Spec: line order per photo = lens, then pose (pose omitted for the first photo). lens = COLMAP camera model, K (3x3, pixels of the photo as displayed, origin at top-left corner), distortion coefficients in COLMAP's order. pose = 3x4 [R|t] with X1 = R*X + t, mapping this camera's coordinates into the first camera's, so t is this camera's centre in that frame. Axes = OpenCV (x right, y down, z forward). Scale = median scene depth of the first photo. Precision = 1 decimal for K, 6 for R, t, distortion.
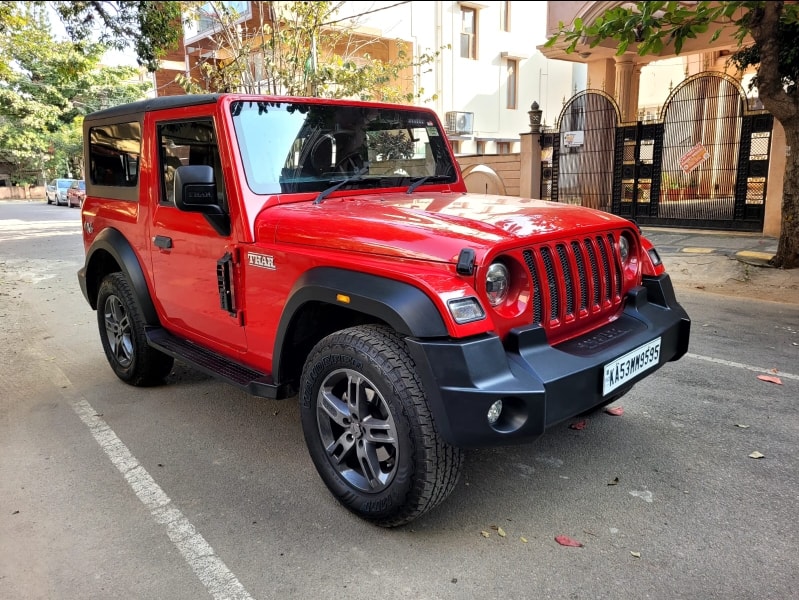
lens RADIAL K [[602.6, 0, 399.5], [0, 602.6, 300.0], [0, 0, 1]] dist [0.041468, -0.038606]
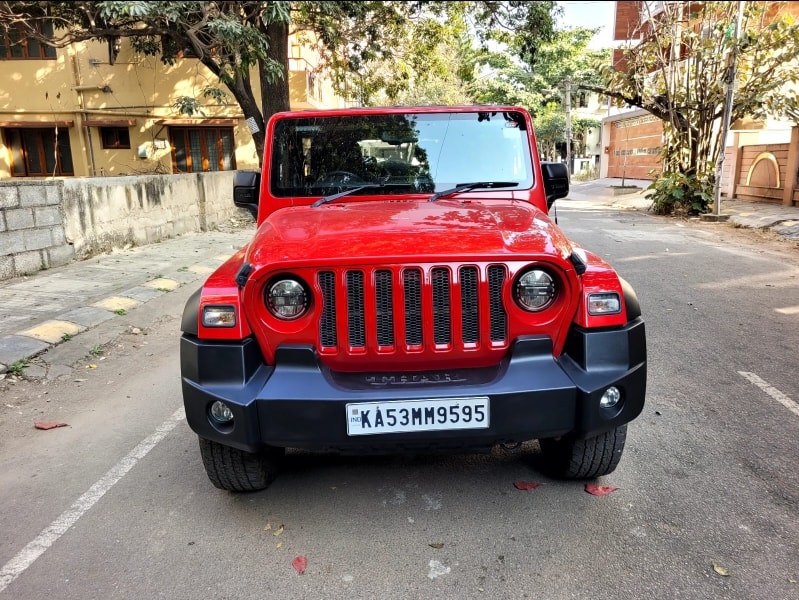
lens RADIAL K [[602.6, 0, 399.5], [0, 602.6, 300.0], [0, 0, 1]] dist [0.041468, -0.038606]
pose [[0.732643, 0.159126, -0.661750, 0.874838], [-0.136934, 0.986866, 0.085700, -0.124447], [0.666696, 0.027829, 0.744810, 0.309245]]
